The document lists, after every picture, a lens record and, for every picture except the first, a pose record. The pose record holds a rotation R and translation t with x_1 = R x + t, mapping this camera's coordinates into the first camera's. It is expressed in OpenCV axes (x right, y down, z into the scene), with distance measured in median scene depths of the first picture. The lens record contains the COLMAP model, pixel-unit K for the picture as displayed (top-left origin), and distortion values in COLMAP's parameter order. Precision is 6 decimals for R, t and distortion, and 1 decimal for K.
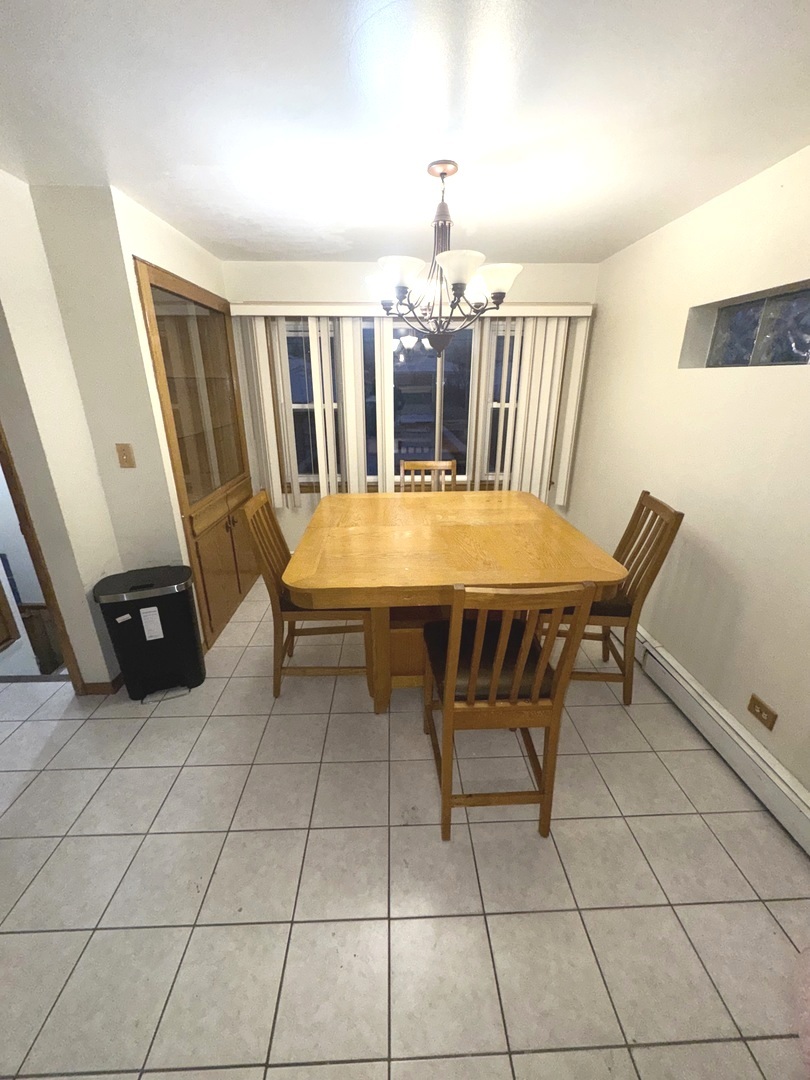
lens RADIAL K [[427.8, 0, 403.9], [0, 427.8, 542.1], [0, 0, 1]] dist [-0.000481, 0.000155]
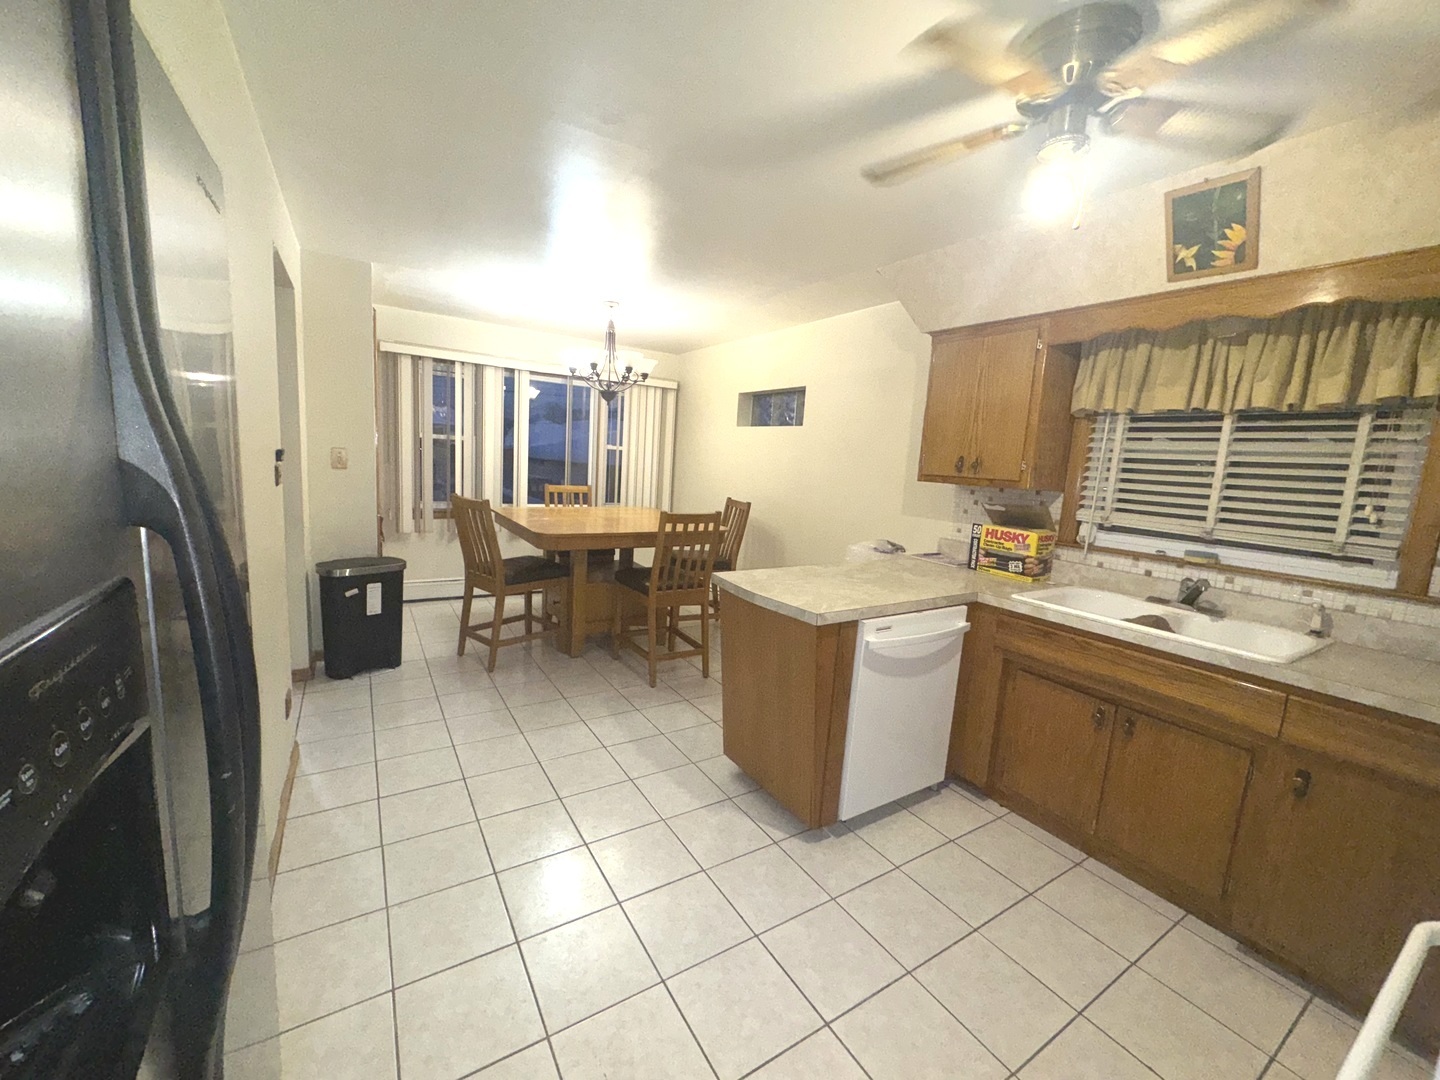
lens RADIAL K [[570.5, 0, 722.2], [0, 570.5, 545.0], [0, 0, 1]] dist [-0.000481, 0.000155]
pose [[0.862182, -0.023402, 0.506058, -0.391598], [0.120016, 0.979931, -0.159158, 0.284733], [-0.492178, 0.197959, 0.847687, -0.550503]]
